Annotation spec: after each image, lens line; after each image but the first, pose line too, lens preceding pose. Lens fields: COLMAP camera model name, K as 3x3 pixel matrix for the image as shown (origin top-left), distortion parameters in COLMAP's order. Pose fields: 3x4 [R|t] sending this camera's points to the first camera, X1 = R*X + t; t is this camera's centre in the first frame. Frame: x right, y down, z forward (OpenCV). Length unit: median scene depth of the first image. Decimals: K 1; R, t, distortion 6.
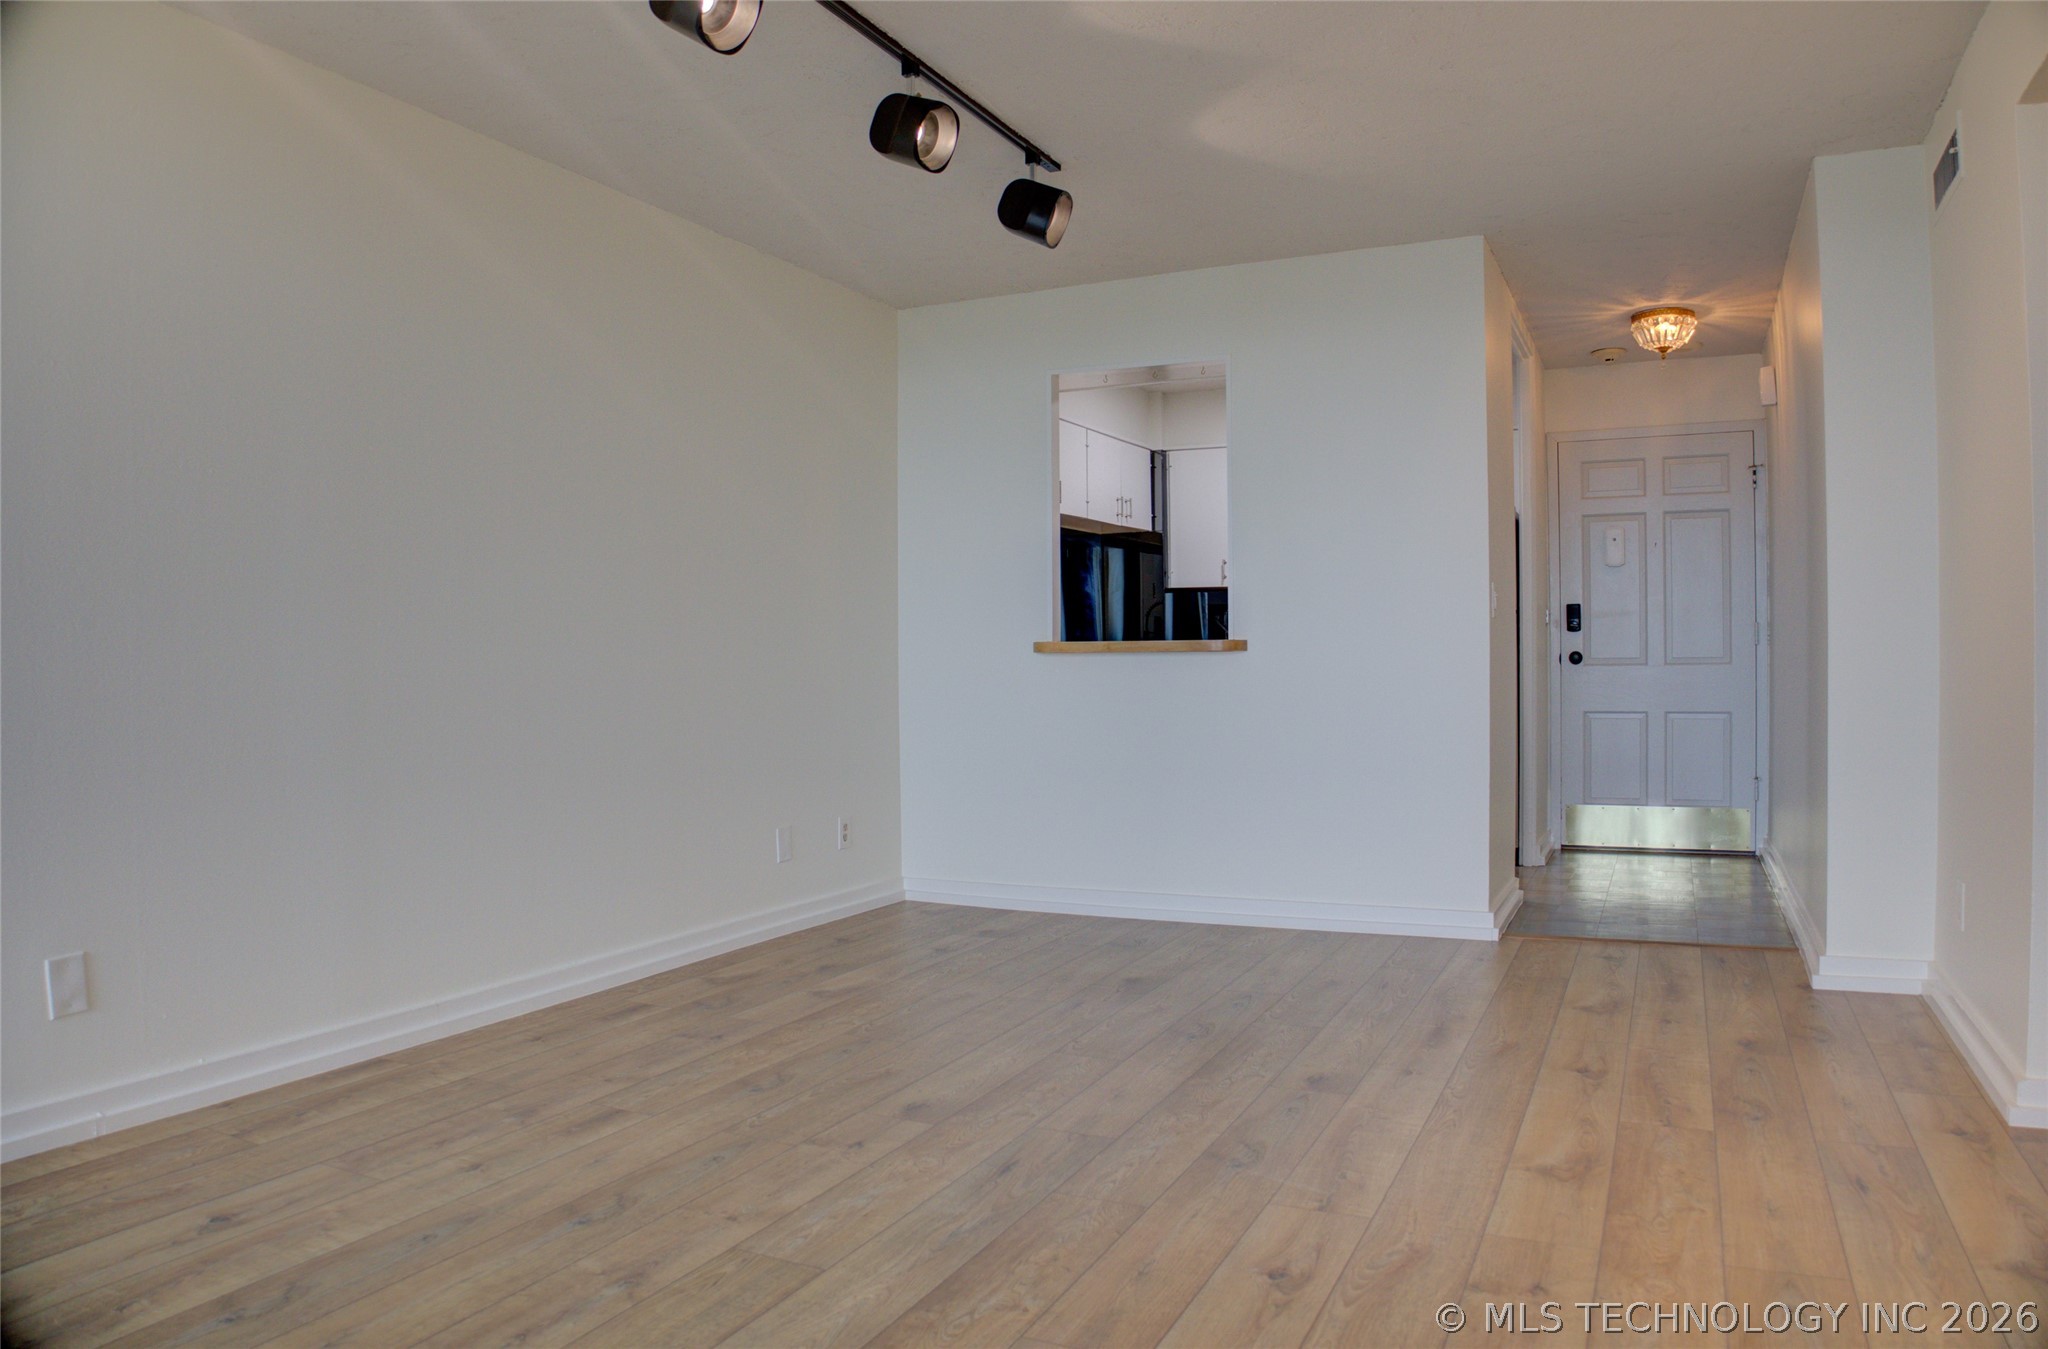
lens RADIAL K [[1377.9, 0, 1024.0], [0, 1377.9, 674.5], [0, 0, 1]] dist [-0.140223, 0.047459]
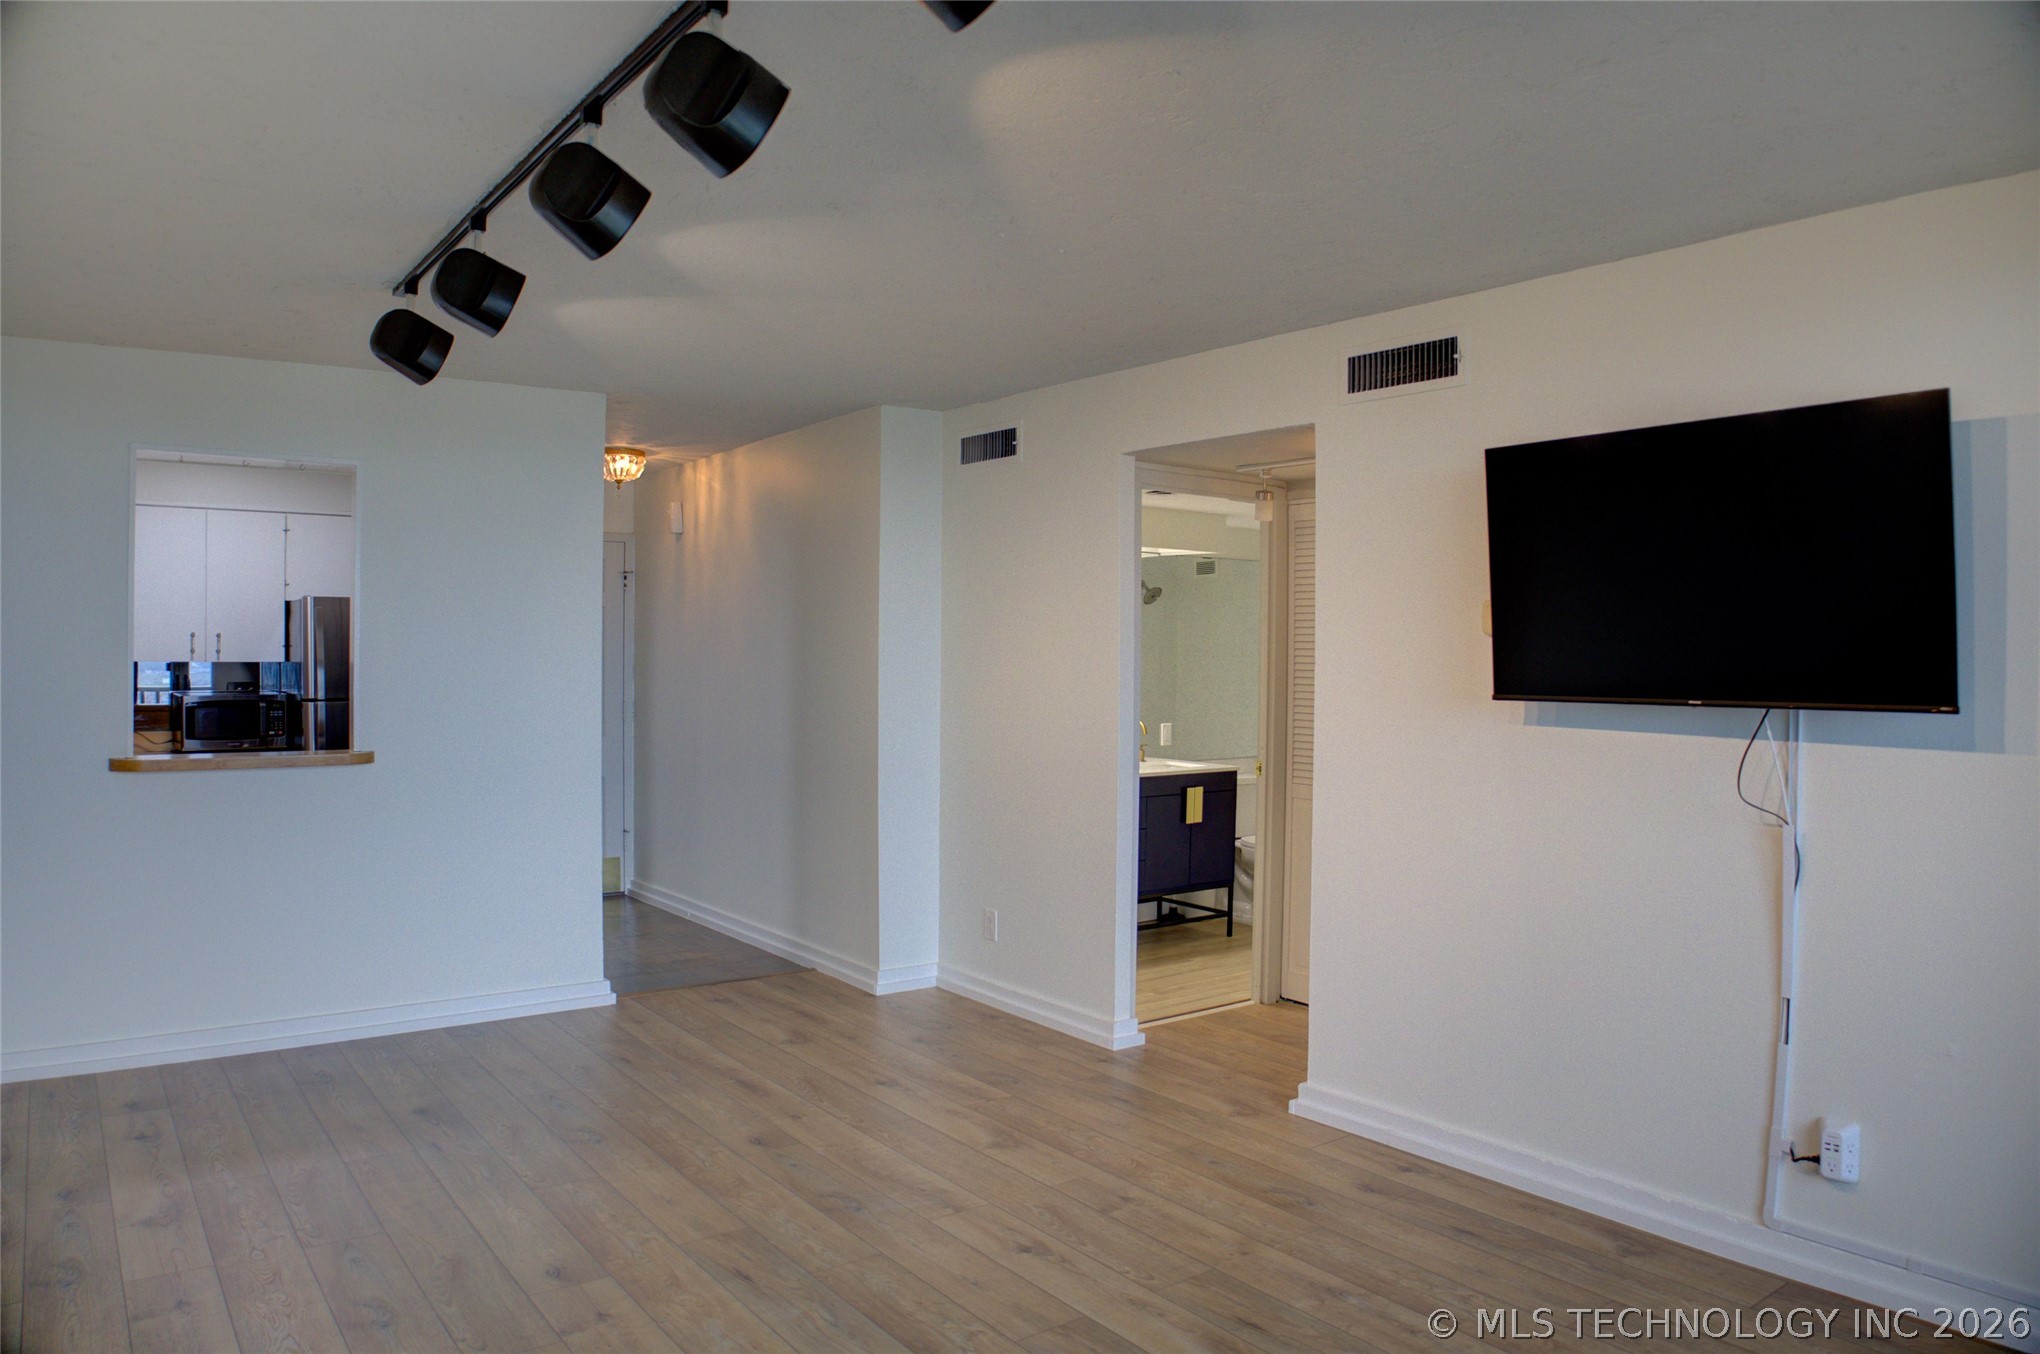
lens RADIAL K [[1393.6, 0, 1020.0], [0, 1393.6, 677.0], [0, 0, 1]] dist [-0.136949, 0.062025]
pose [[0.457985, -0.002411, 0.888956, -0.441140], [0.000576, 0.999997, 0.002415, -0.072495], [-0.888959, -0.000594, 0.457985, 0.119428]]
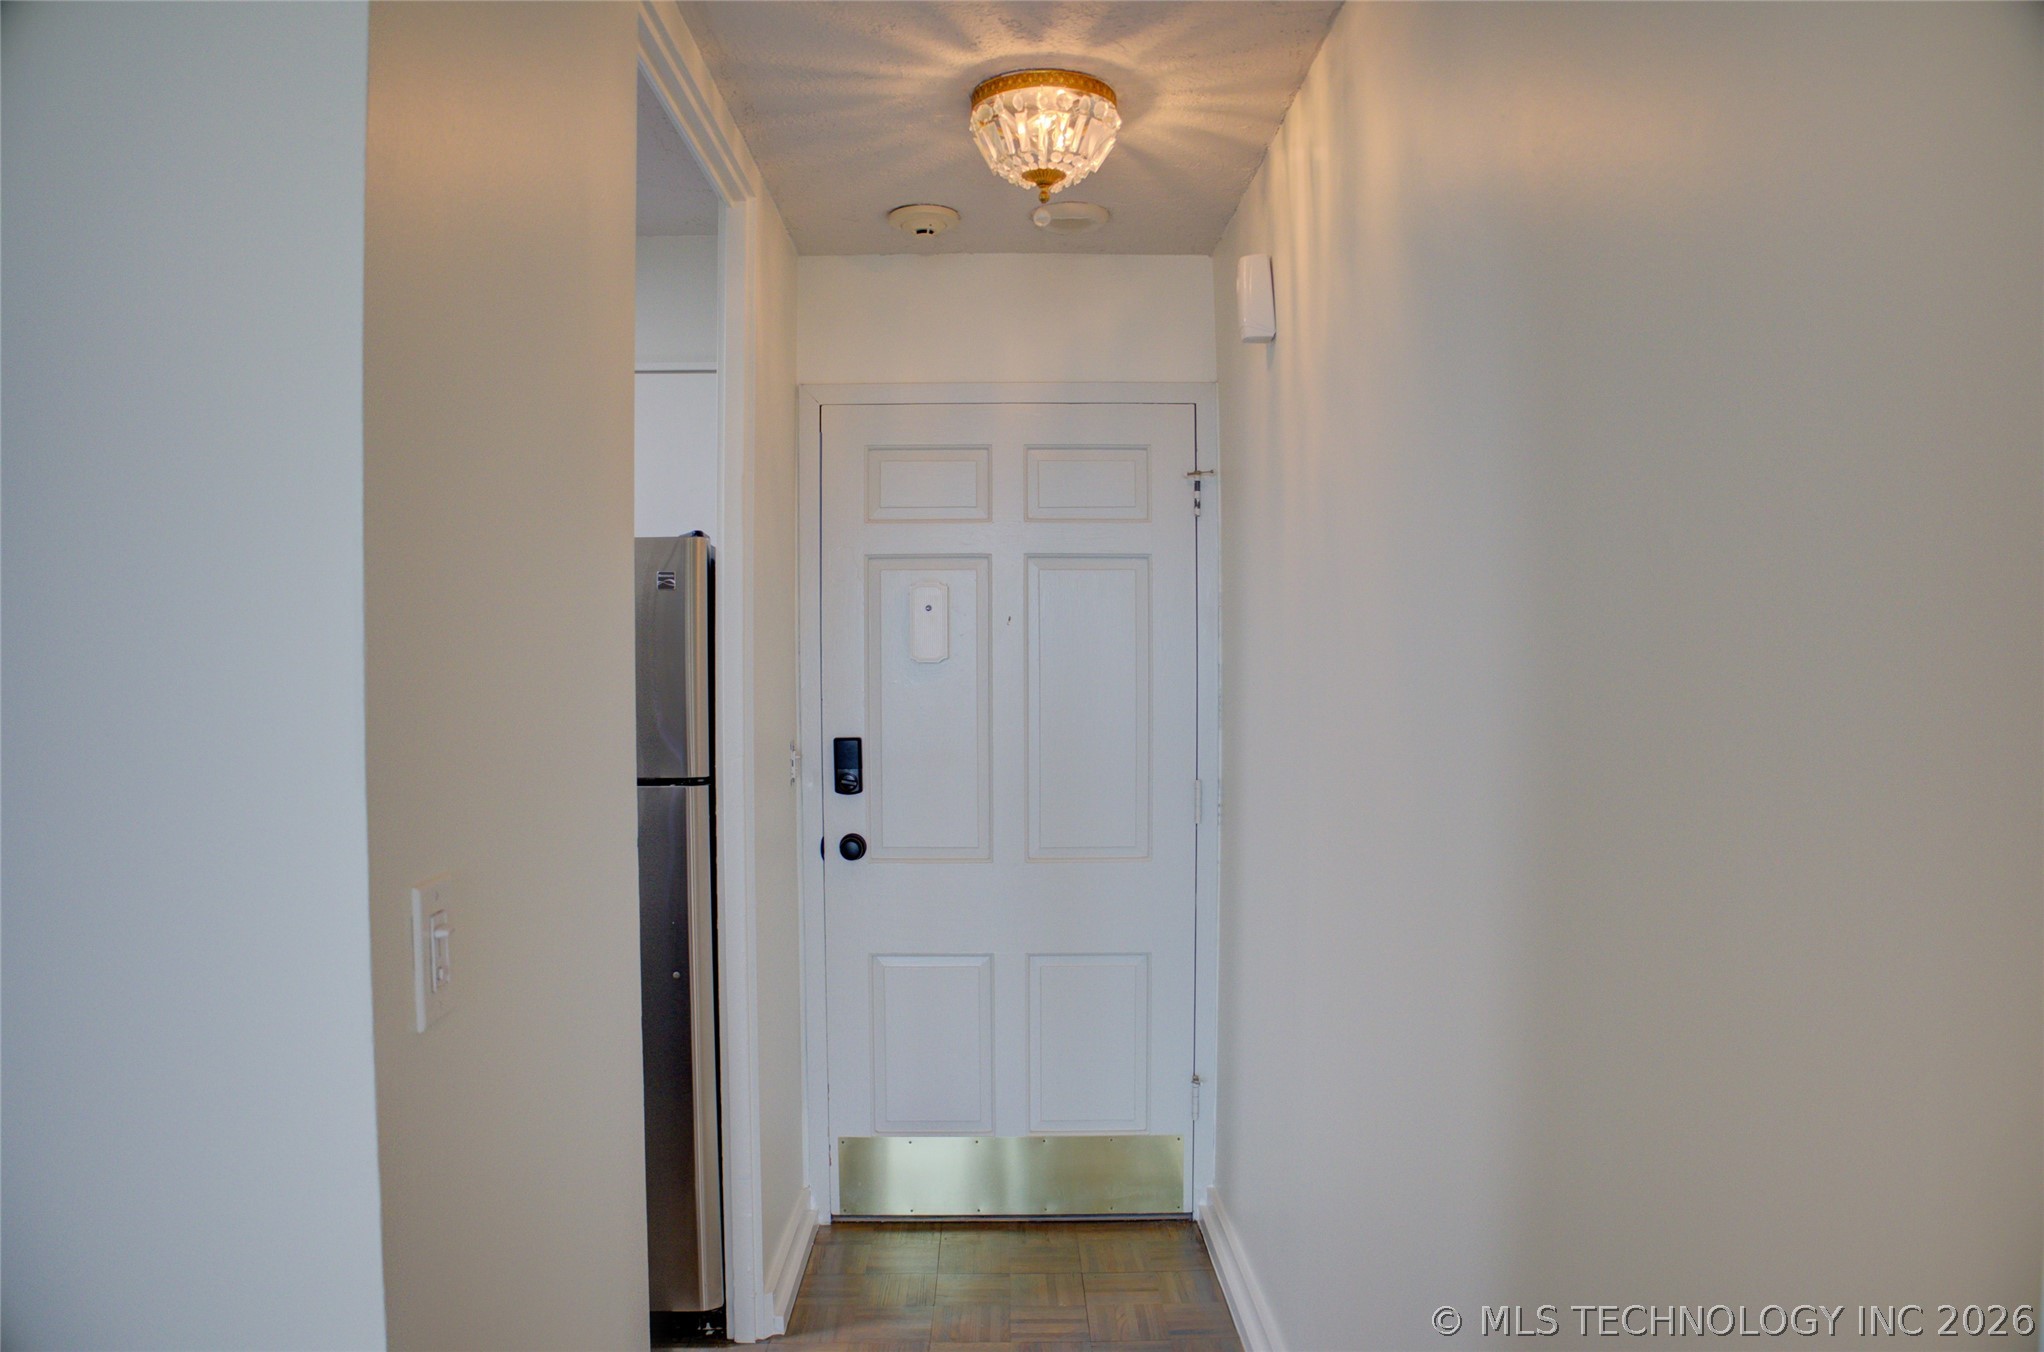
lens RADIAL K [[1396.3, 0, 1022.0], [0, 1396.3, 676.0], [0, 0, 1]] dist [-0.136949, 0.062025]
pose [[0.893812, -0.000996, 0.448440, 0.280449], [-0.000047, 0.999997, 0.002313, -0.089520], [-0.448441, -0.002089, 0.893810, 0.613346]]
